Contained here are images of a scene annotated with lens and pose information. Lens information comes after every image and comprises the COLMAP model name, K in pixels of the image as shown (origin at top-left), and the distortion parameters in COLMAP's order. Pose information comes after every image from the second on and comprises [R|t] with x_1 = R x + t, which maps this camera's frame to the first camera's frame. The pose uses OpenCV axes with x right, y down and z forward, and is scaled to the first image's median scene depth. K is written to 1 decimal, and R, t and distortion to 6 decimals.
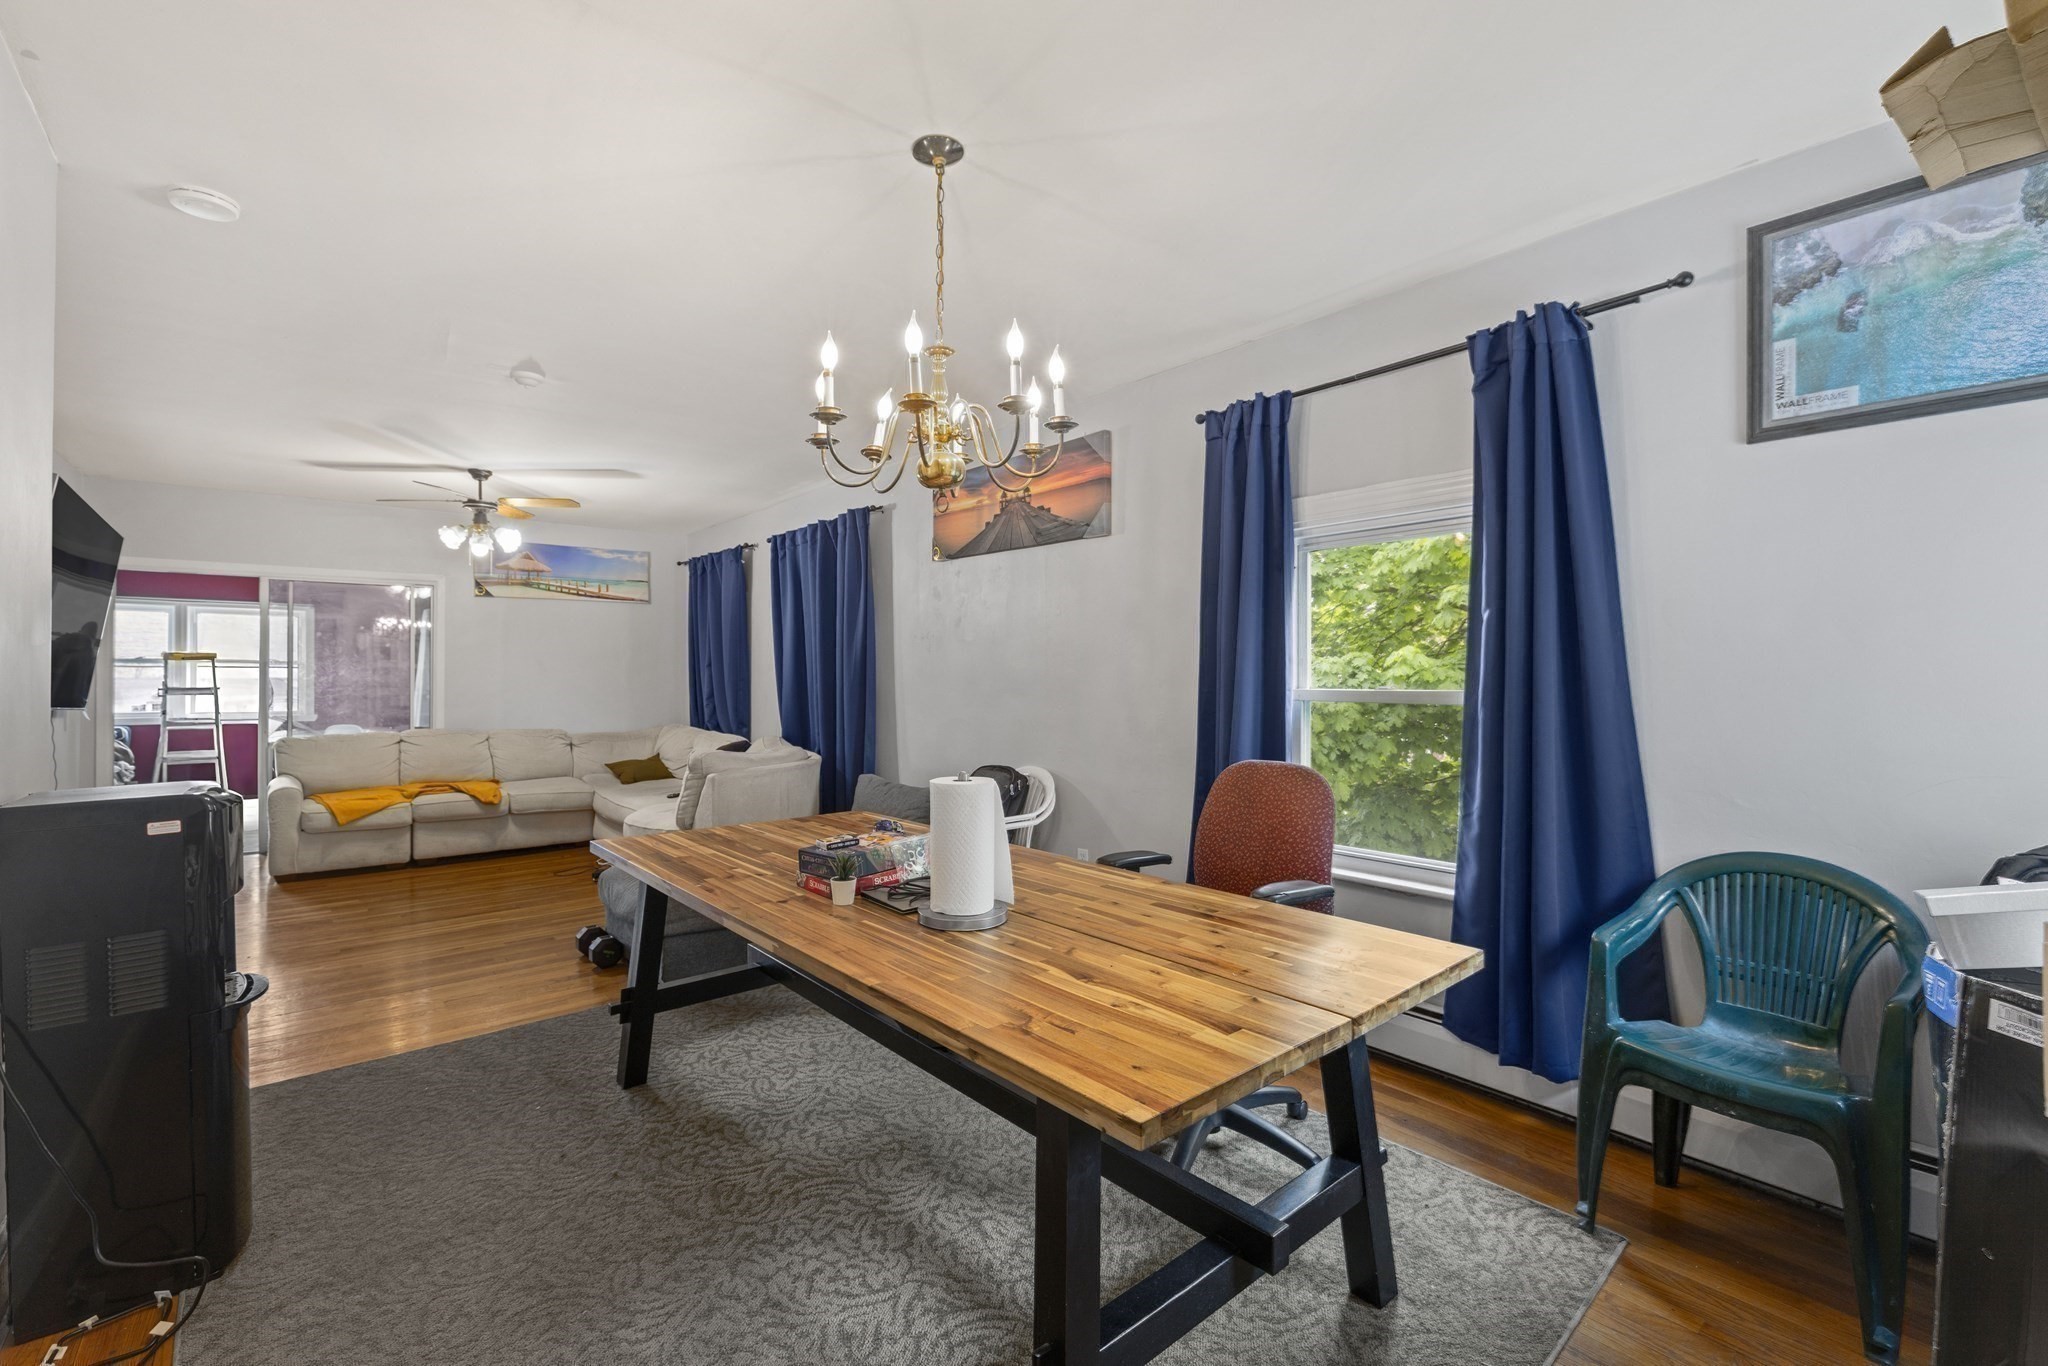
lens RADIAL K [[872.0, 0, 1025.4], [0, 872.0, 679.8], [0, 0, 1]] dist [0.003888, 0.000130]
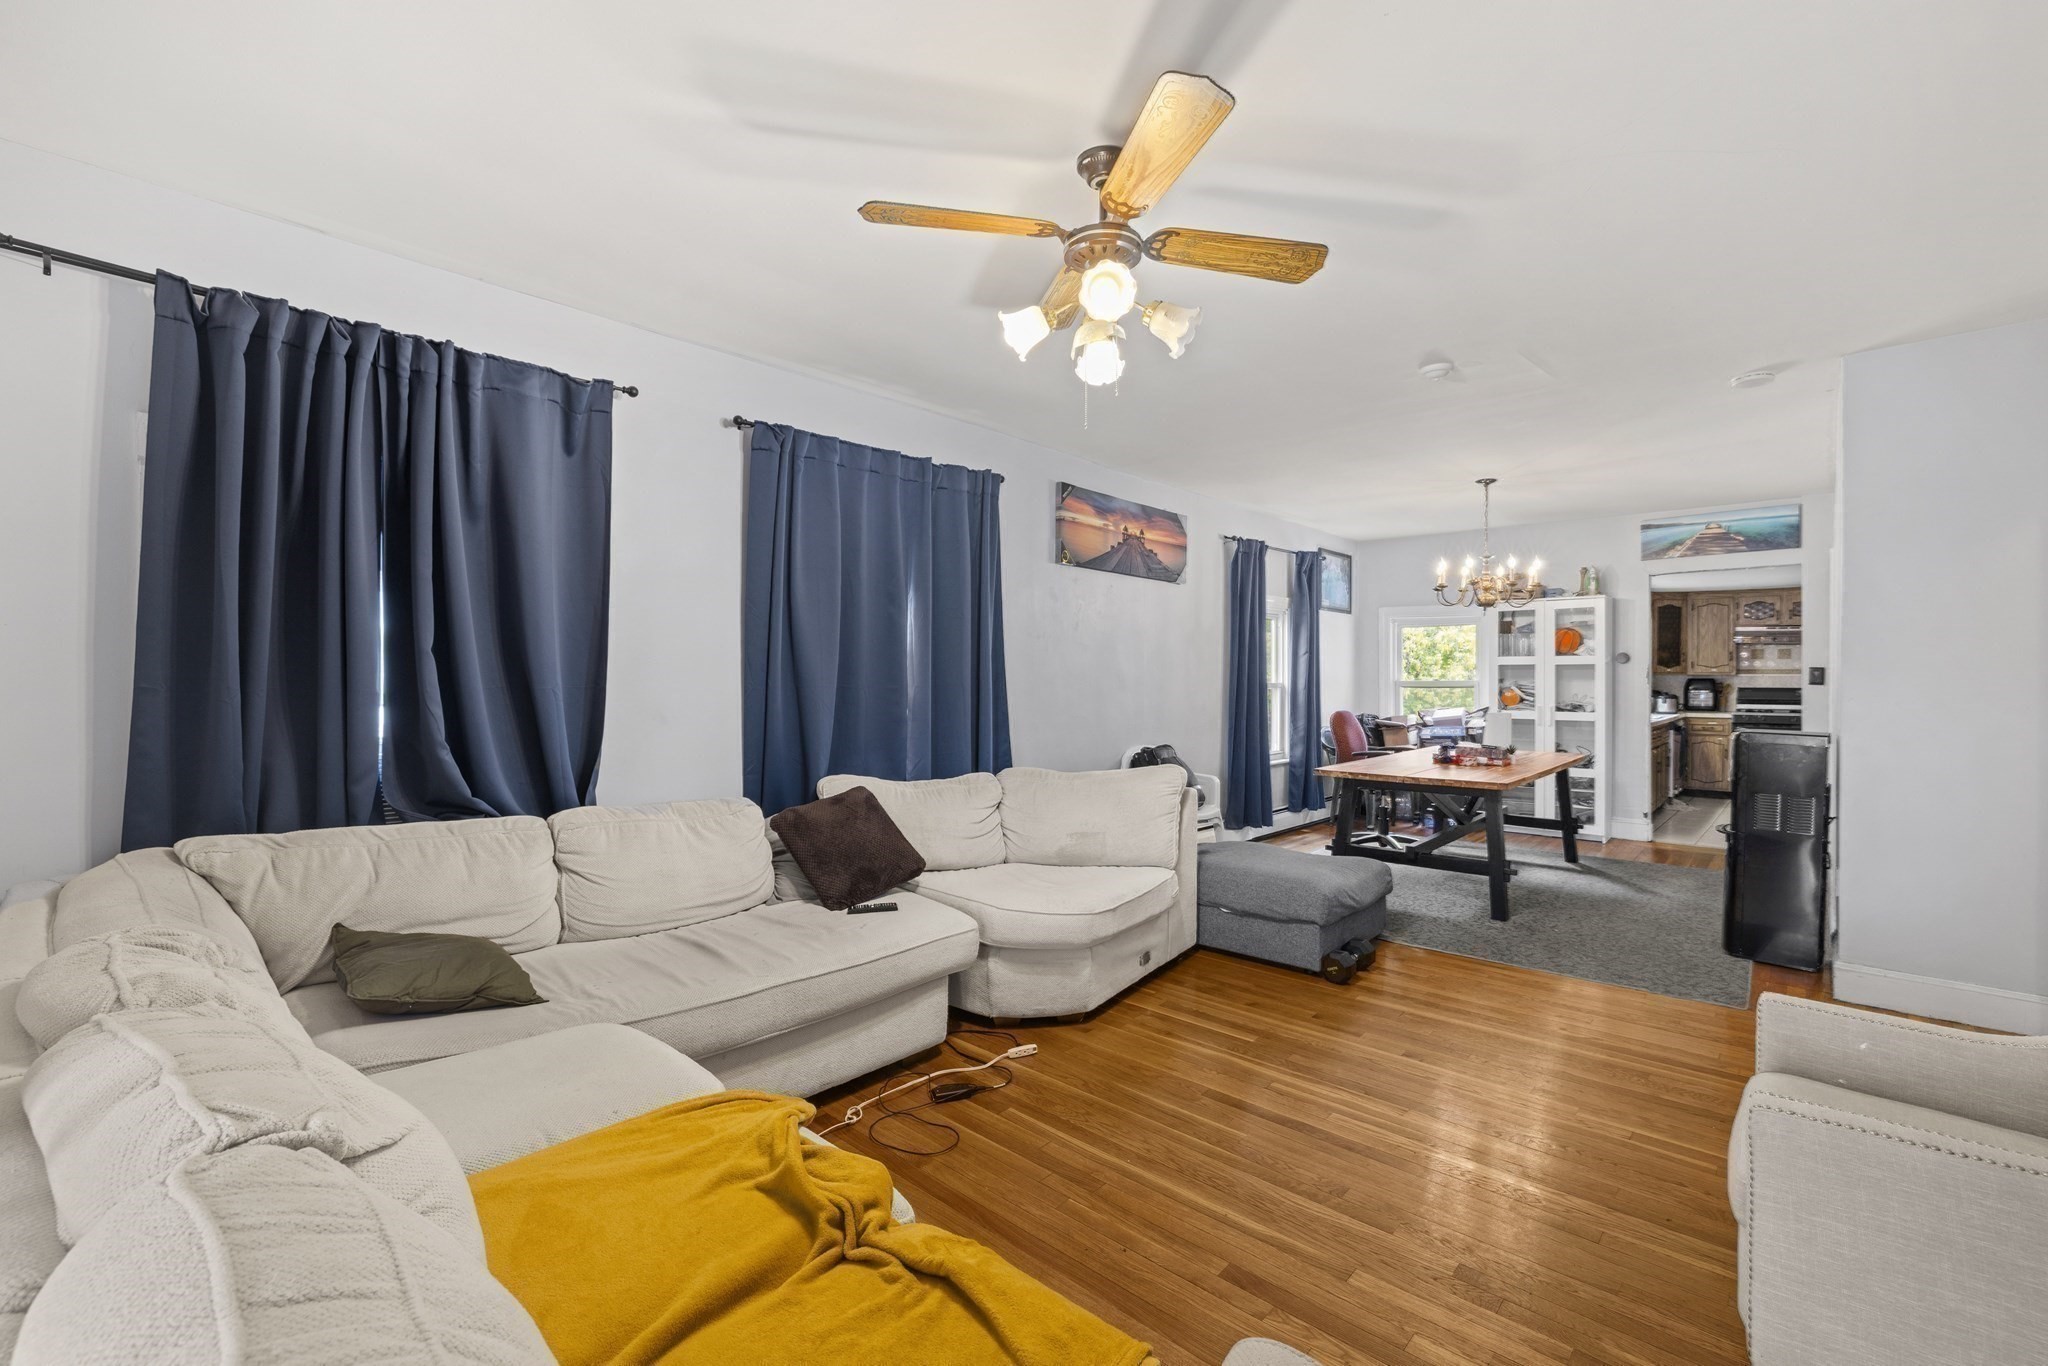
lens RADIAL K [[872.0, 0, 1013.9], [0, 872.0, 680.3], [0, 0, 1]] dist [0.003888, 0.000130]
pose [[-0.125367, -0.004569, 0.992100, -1.225688], [0.004668, 0.999976, 0.005195, -0.005752], [-0.992099, 0.005282, -0.125343, 1.312379]]
